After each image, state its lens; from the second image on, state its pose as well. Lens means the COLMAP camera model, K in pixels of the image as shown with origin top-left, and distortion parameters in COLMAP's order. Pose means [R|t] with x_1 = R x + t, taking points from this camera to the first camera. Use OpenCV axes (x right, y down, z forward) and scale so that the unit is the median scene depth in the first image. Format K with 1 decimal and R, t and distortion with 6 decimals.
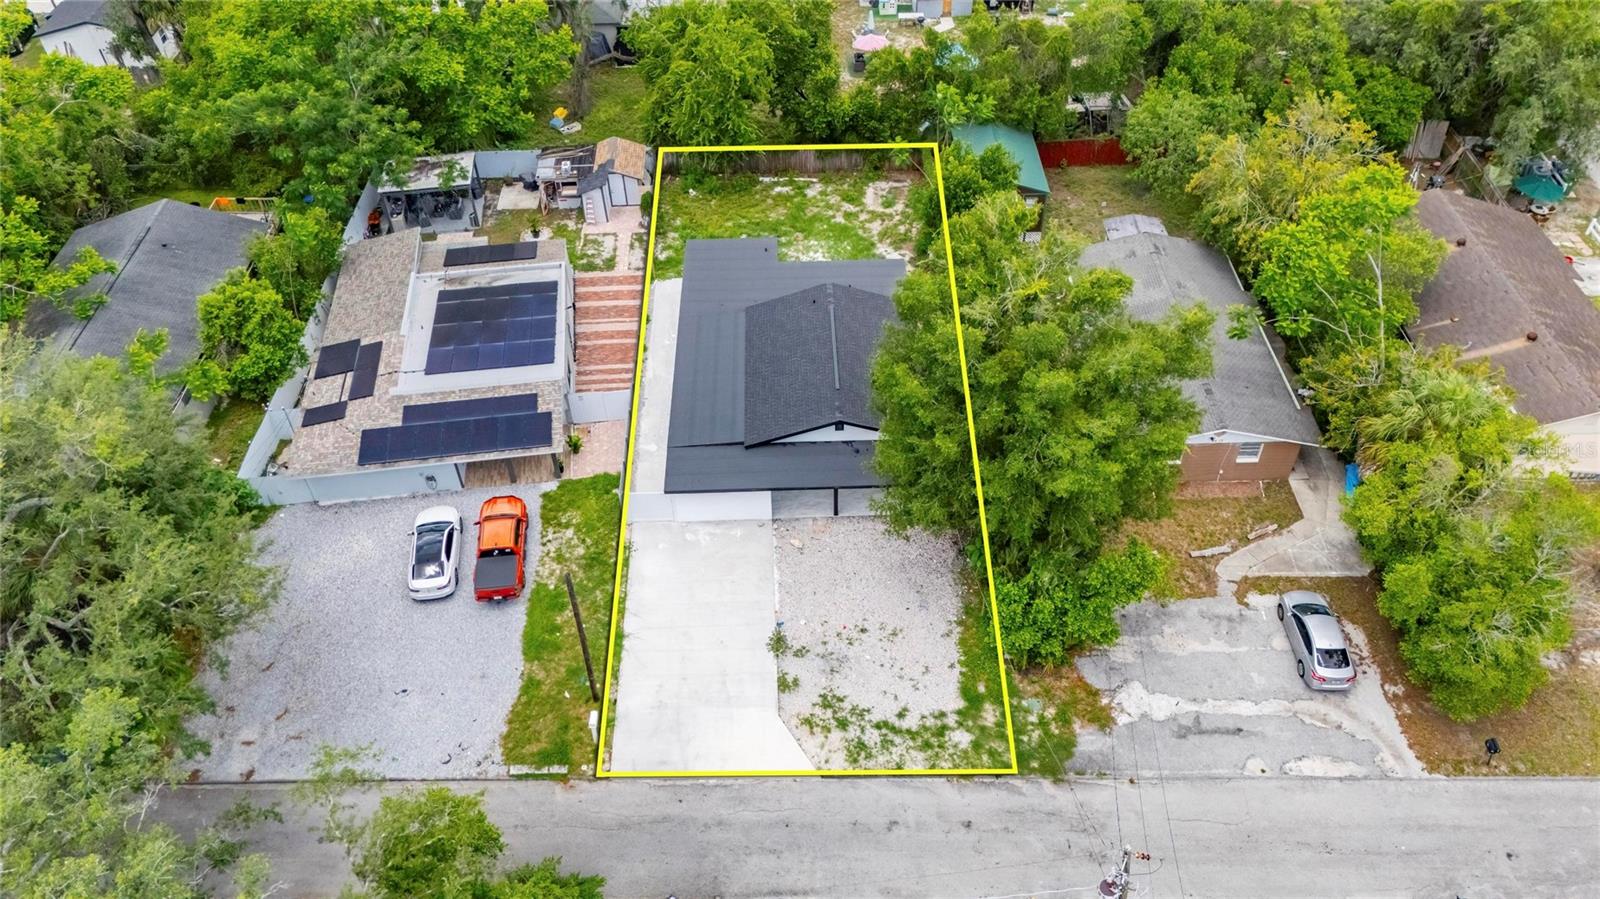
lens RADIAL K [[1174.8, 0, 799.8], [0, 1174.8, 450.1], [0, 0, 1]] dist [0.064698, -0.062348]
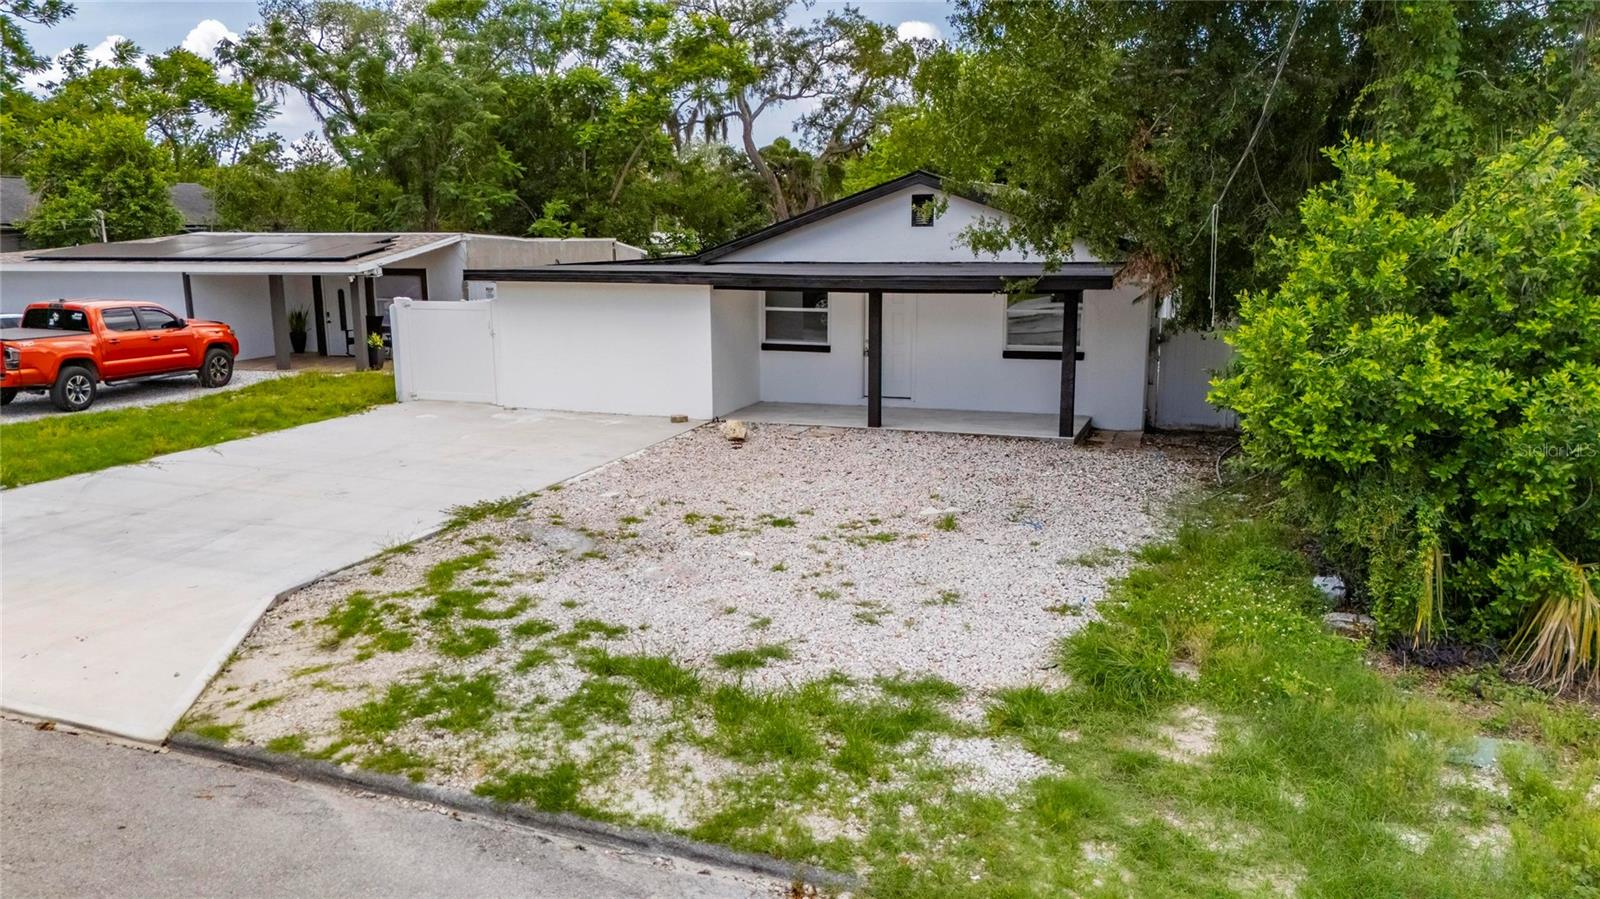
lens RADIAL K [[1174.8, 0, 808.3], [0, 1174.8, 453.2], [0, 0, 1]] dist [0.064698, -0.062348]
pose [[0.930835, 0.079127, -0.356770, 0.156603], [-0.264471, 0.819597, -0.508248, 0.277399], [0.252192, 0.567451, 0.783836, 0.769150]]
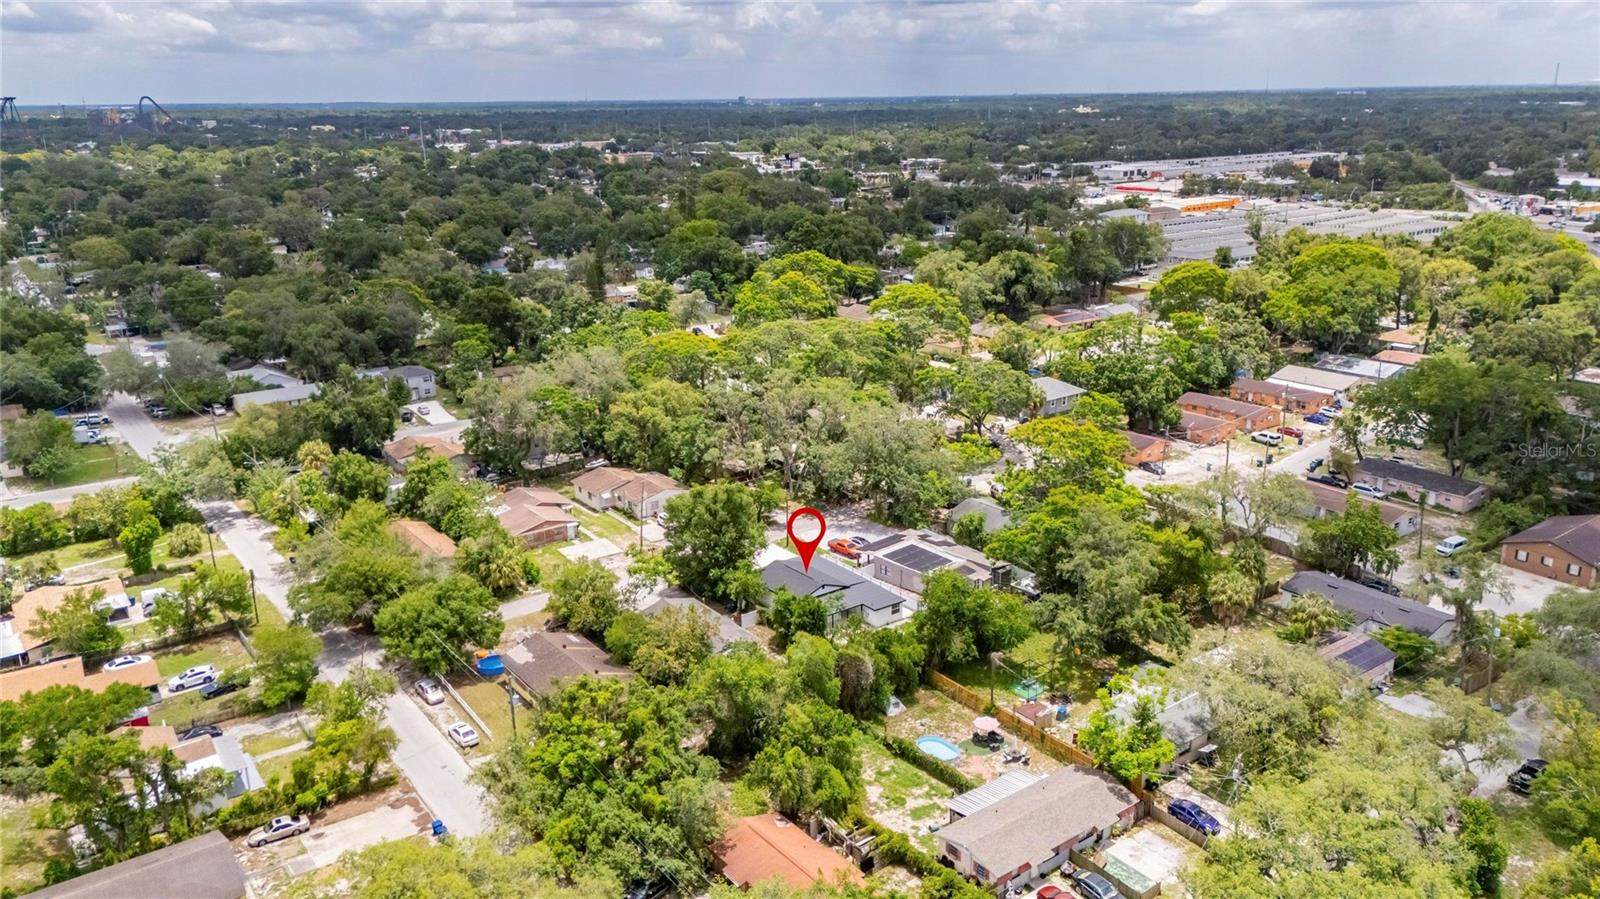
lens RADIAL K [[1174.8, 0, 798.4], [0, 1174.8, 443.2], [0, 0, 1]] dist [0.064698, -0.062348]
pose [[-0.816164, 0.193139, -0.544587, 1.639481], [-0.379587, 0.531374, 0.757334, -2.601298], [0.435650, 0.824826, -0.360375, 1.957164]]
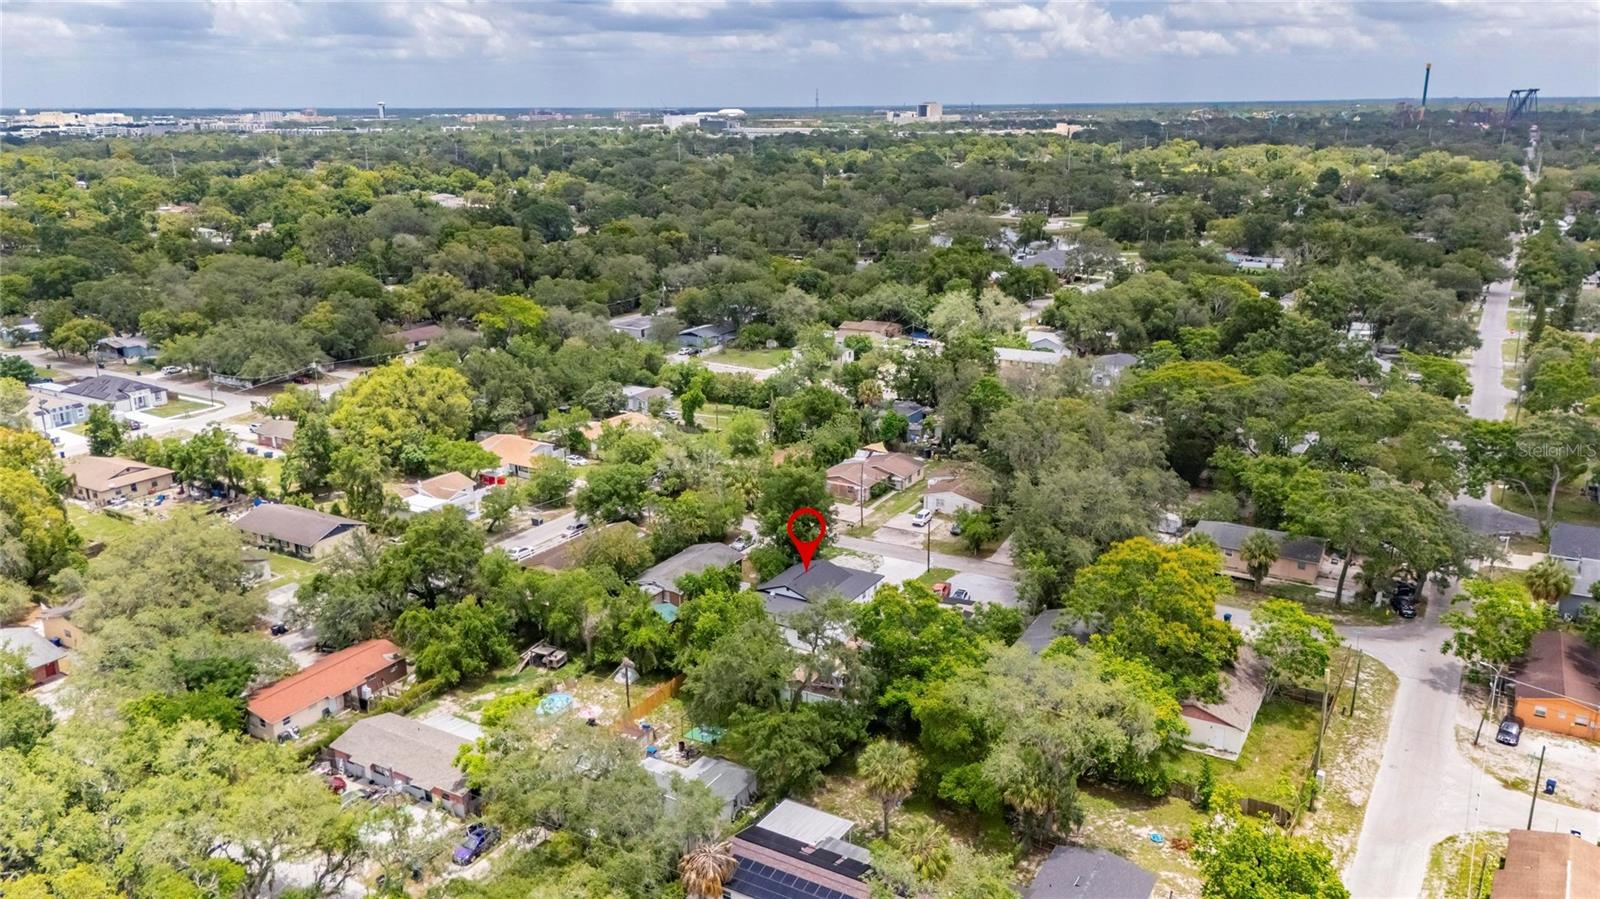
lens RADIAL K [[1174.8, 0, 799.8], [0, 1174.8, 441.9], [0, 0, 1]] dist [0.064698, -0.062348]
pose [[-0.852616, -0.118074, 0.509024, -1.494044], [0.380995, 0.526210, 0.760227, -2.646116], [-0.357617, 0.842117, -0.403670, 2.097604]]
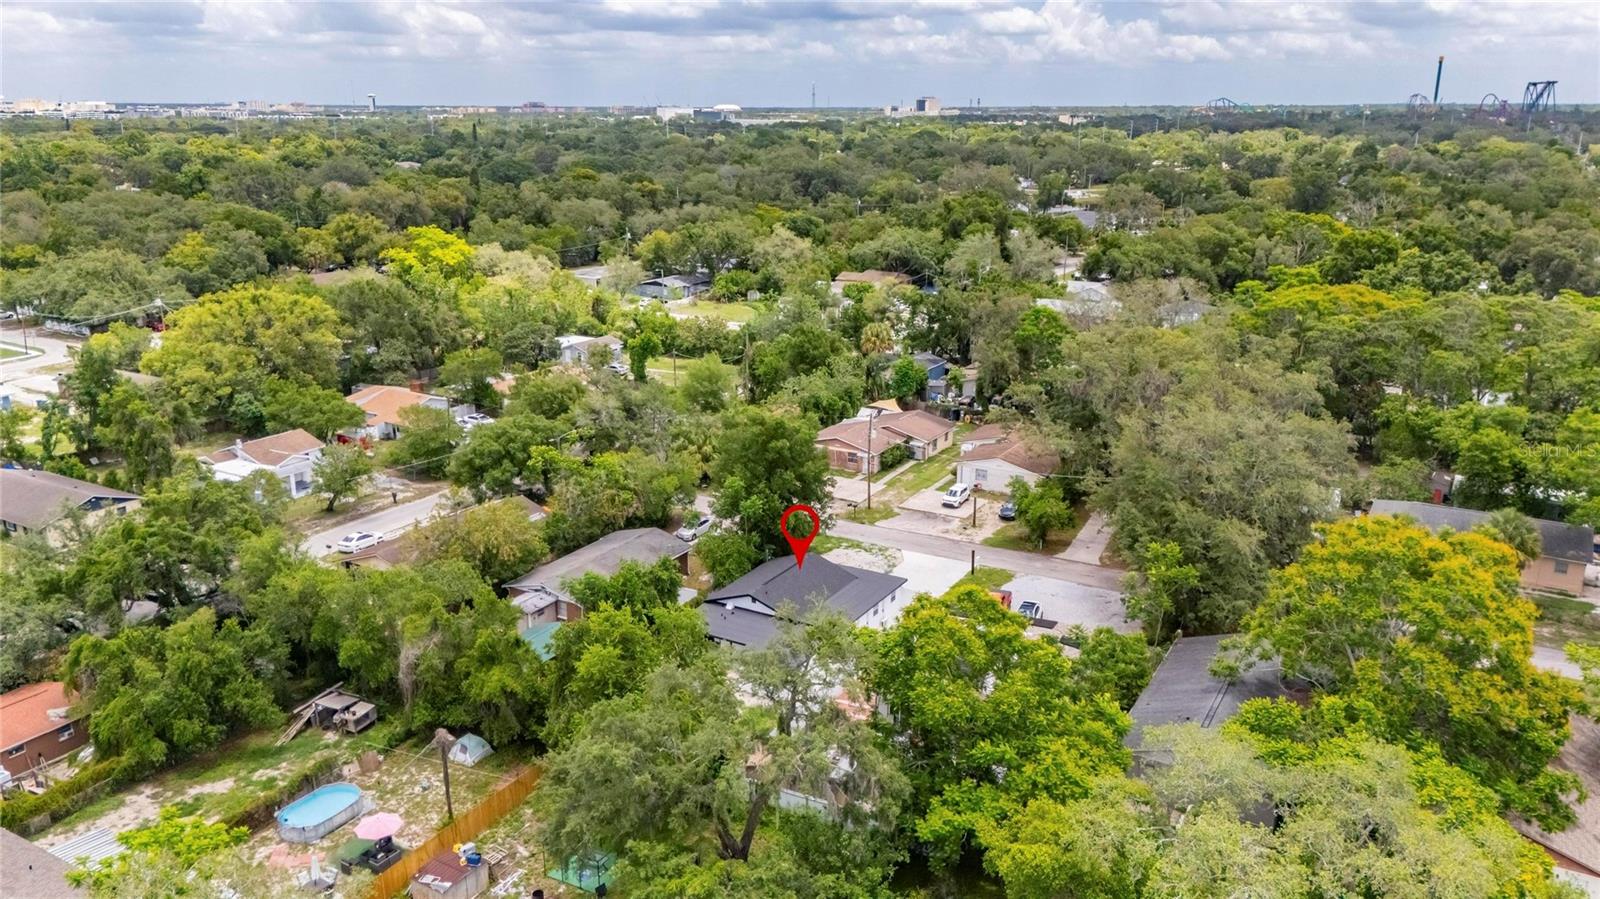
lens RADIAL K [[1174.8, 0, 798.6], [0, 1174.8, 448.7], [0, 0, 1]] dist [0.064698, -0.062348]
pose [[-0.853654, -0.126279, 0.505301, -0.953980], [0.374415, 0.525625, 0.763893, -1.695517], [-0.362063, 0.841292, -0.401421, 1.732298]]
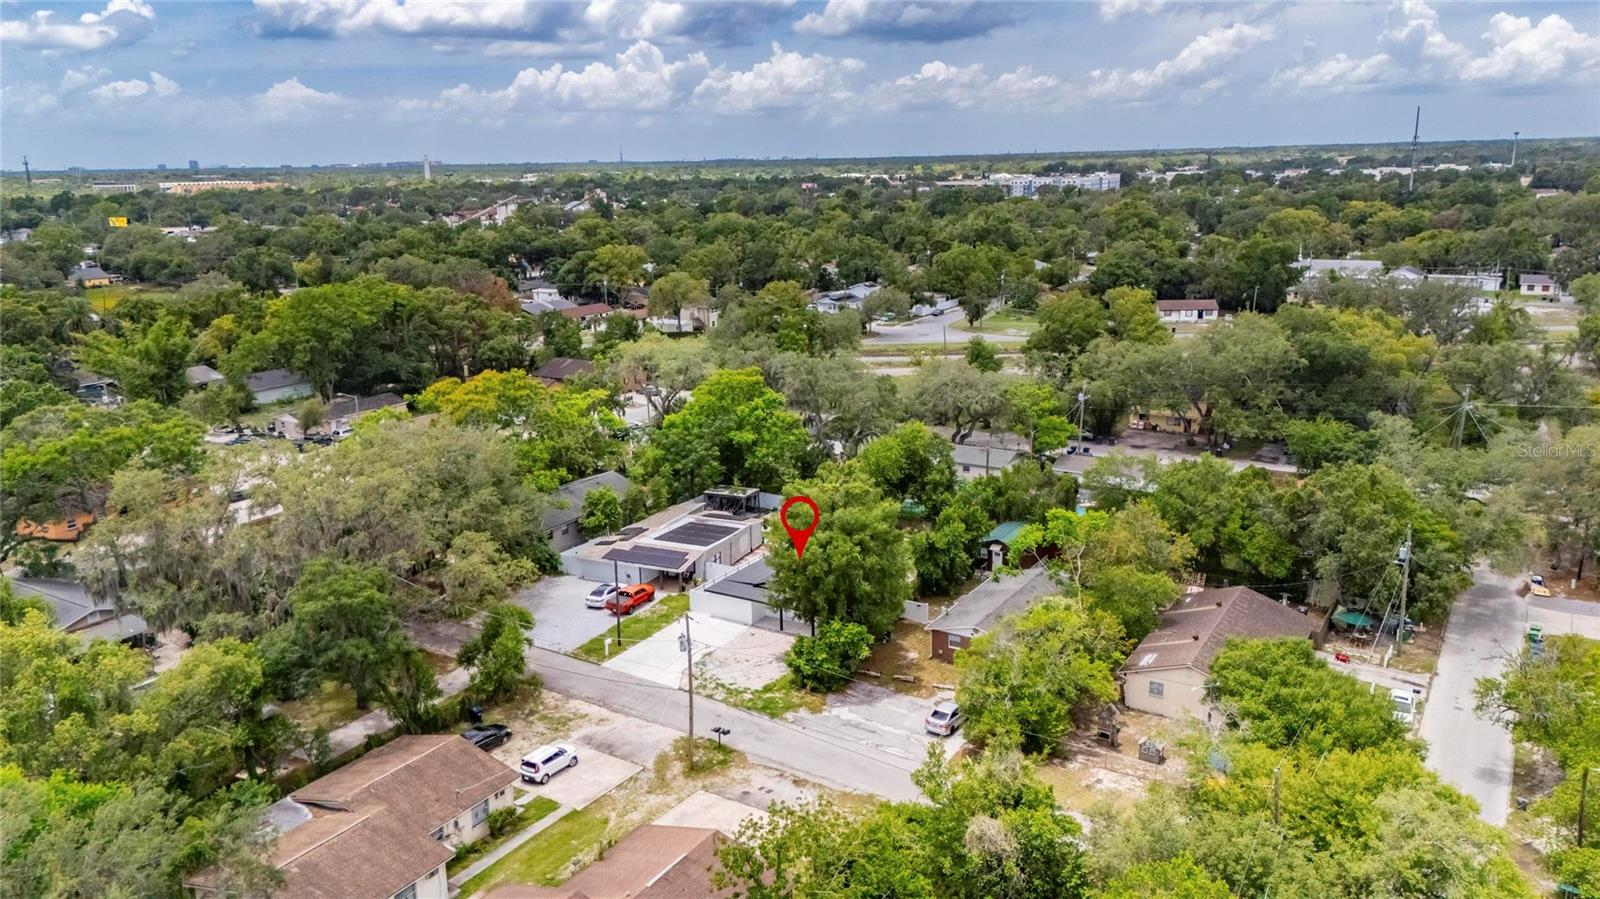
lens RADIAL K [[1174.8, 0, 793.8], [0, 1174.8, 452.3], [0, 0, 1]] dist [0.064698, -0.062348]
pose [[0.836838, 0.132801, -0.531099, 1.100612], [-0.375966, 0.844588, -0.381210, 0.573446], [0.397934, 0.518686, 0.756712, -0.619939]]
